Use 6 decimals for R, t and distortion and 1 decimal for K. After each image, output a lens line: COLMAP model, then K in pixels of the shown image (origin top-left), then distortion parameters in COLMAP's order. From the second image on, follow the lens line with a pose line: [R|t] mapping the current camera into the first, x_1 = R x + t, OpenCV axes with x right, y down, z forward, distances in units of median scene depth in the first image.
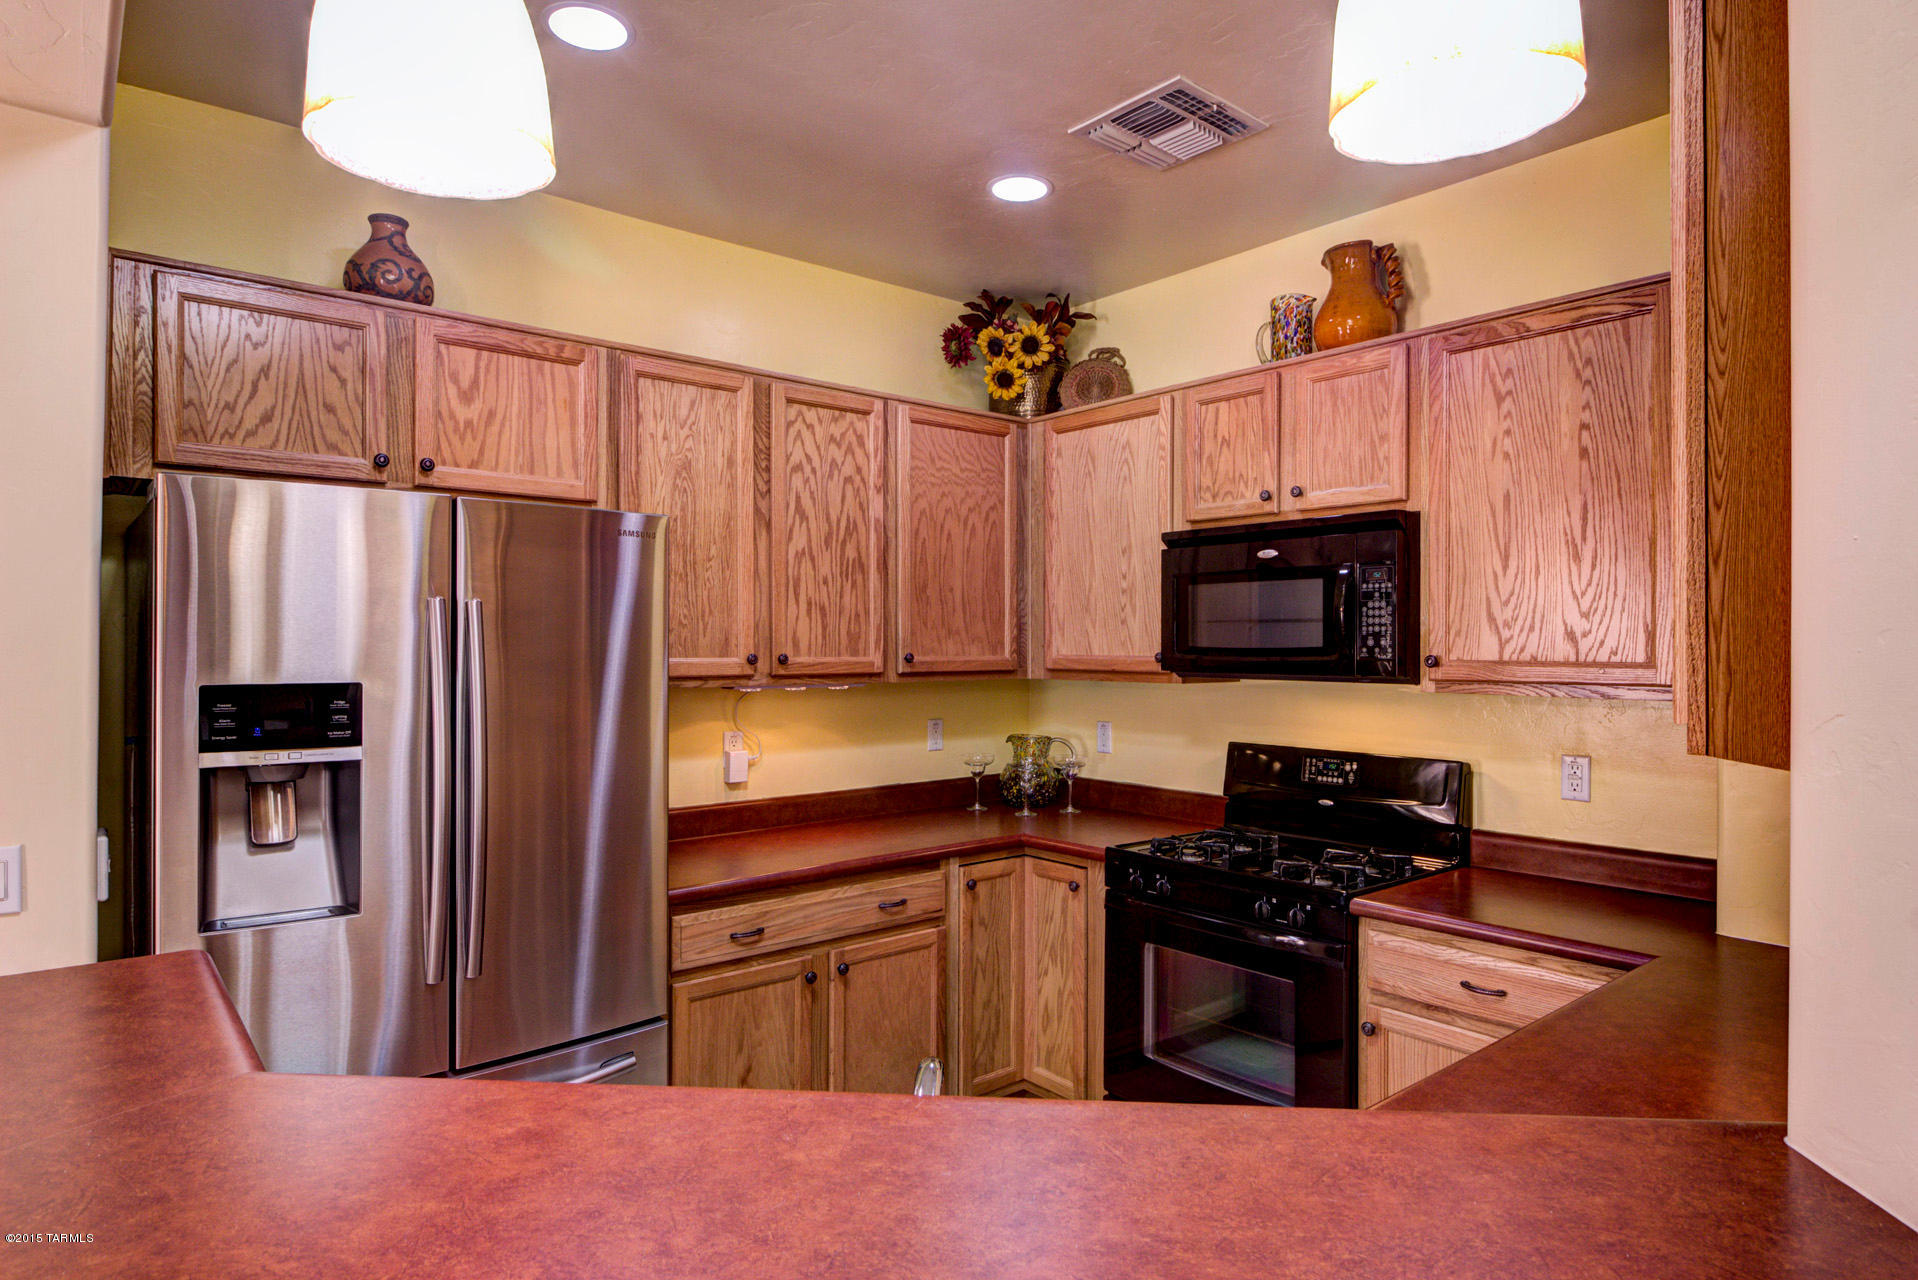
lens RADIAL K [[1104.2, 0, 965.5], [0, 1104.2, 636.8], [0, 0, 1]] dist [0.012807, -0.005043]
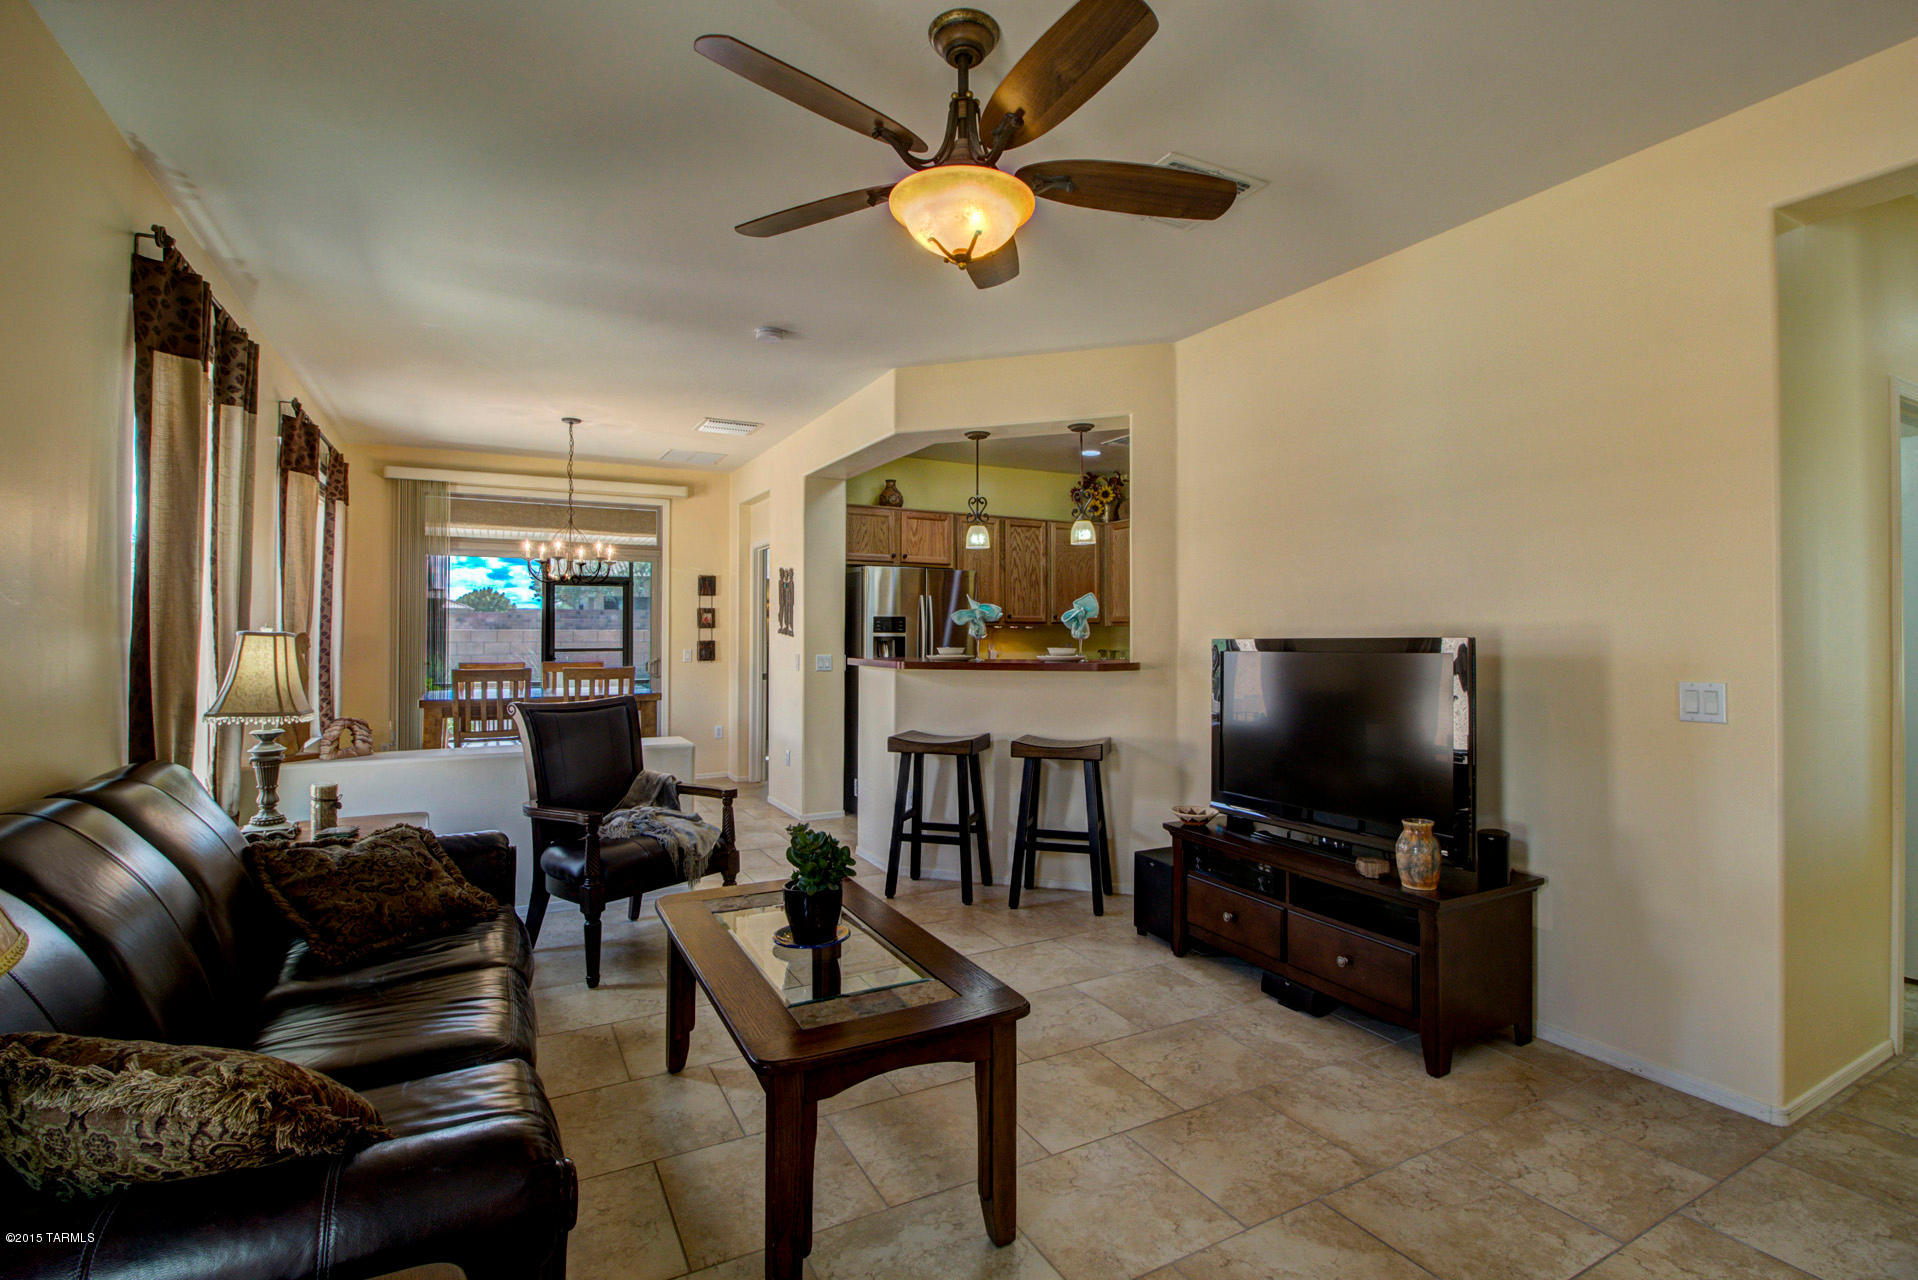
lens RADIAL K [[912.0, 0, 925.3], [0, 912.0, 626.8], [0, 0, 1]] dist [-0.017112, -0.005687]
pose [[0.969939, -0.001604, -0.243344, 0.216546], [0.001145, 0.999997, -0.002026, 0.057057], [0.243347, 0.001686, 0.969938, -1.470910]]
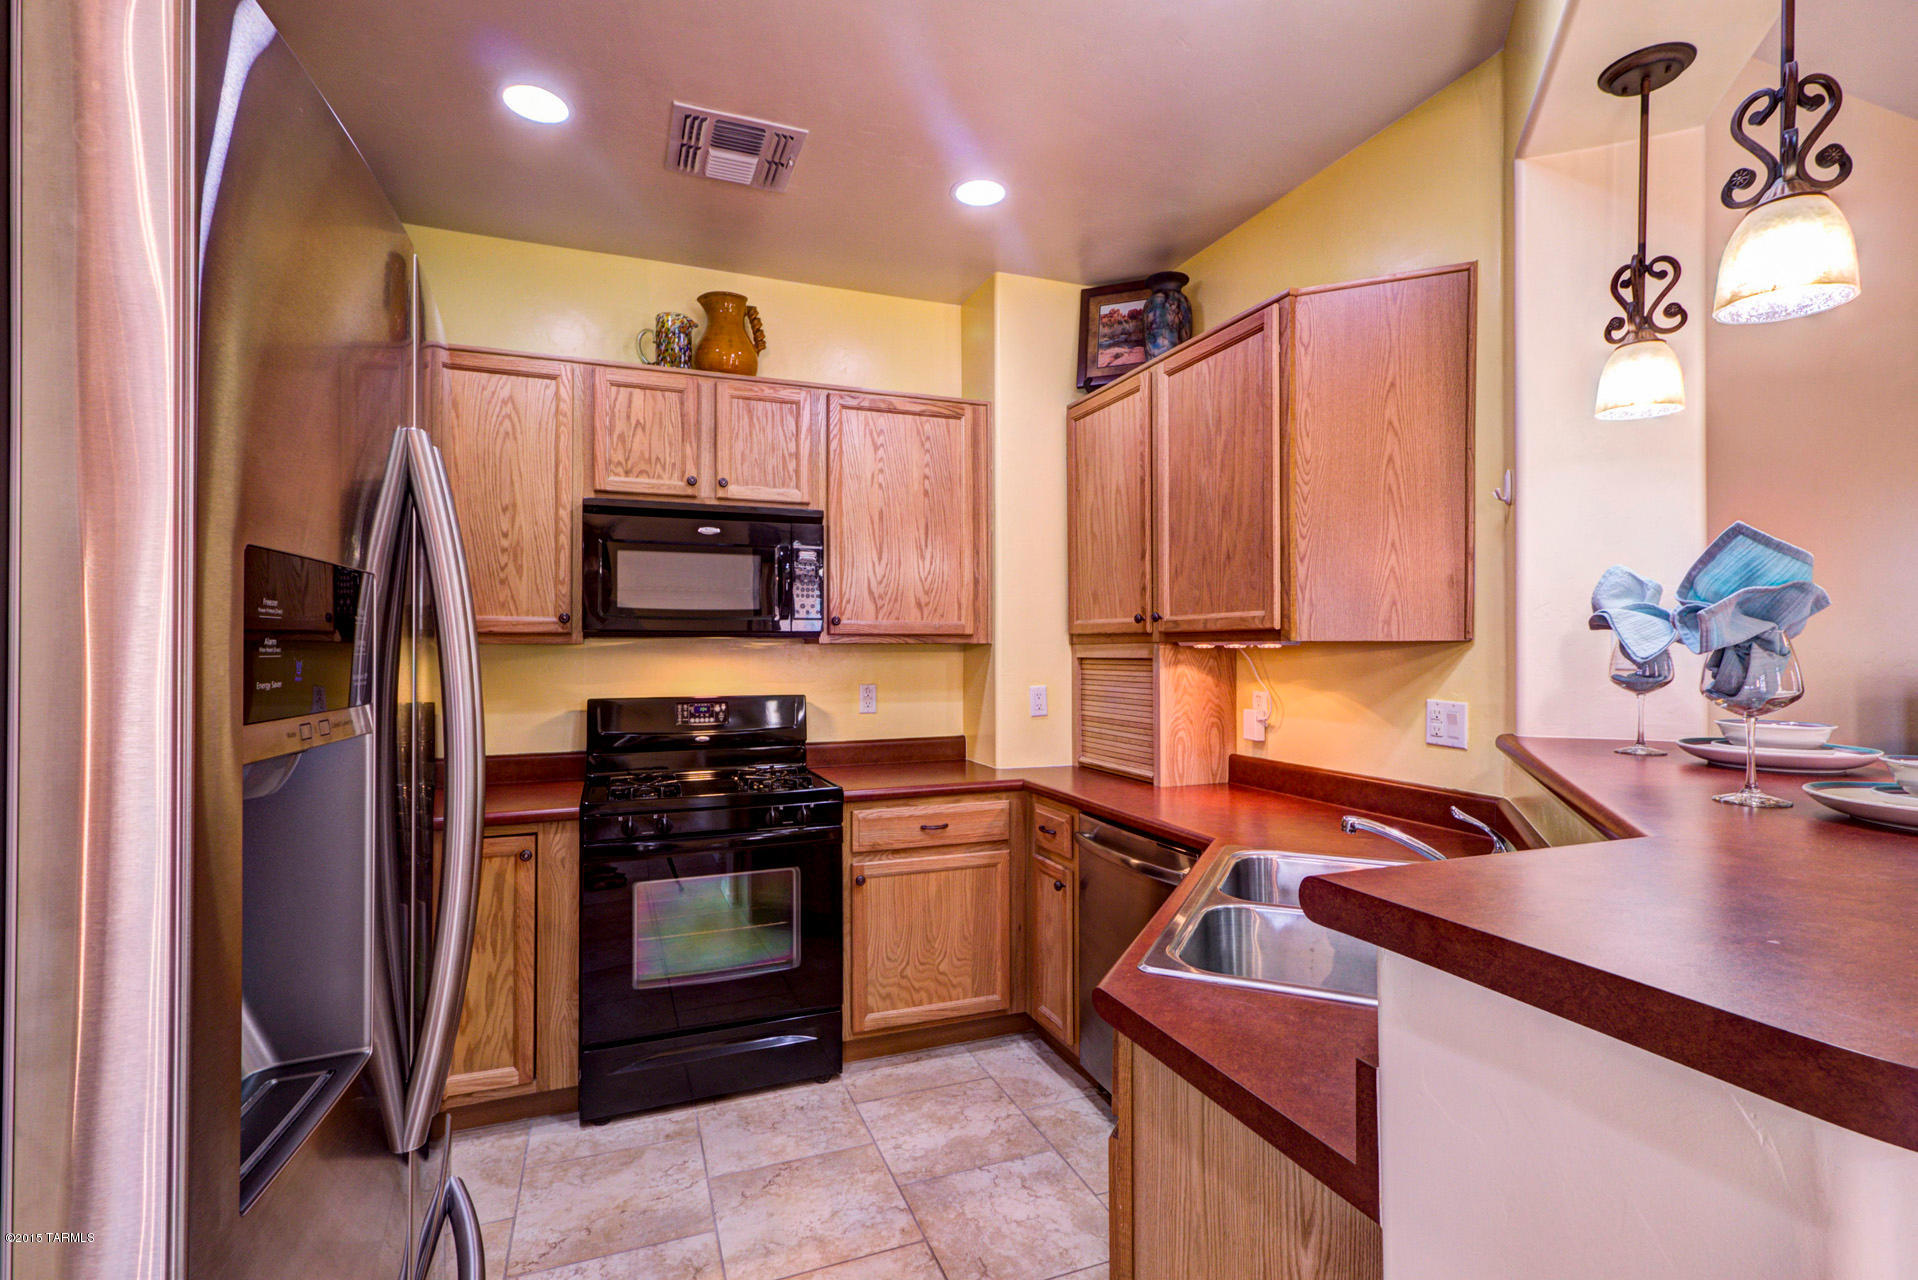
lens RADIAL K [[912.0, 0, 962.4], [0, 912.0, 642.7], [0, 0, 1]] dist [-0.017112, -0.005687]
pose [[0.305977, 0.006166, 0.952019, -0.584397], [-0.003170, 0.999980, -0.005457, 0.050983], [-0.952034, -0.001348, 0.305990, 0.446901]]
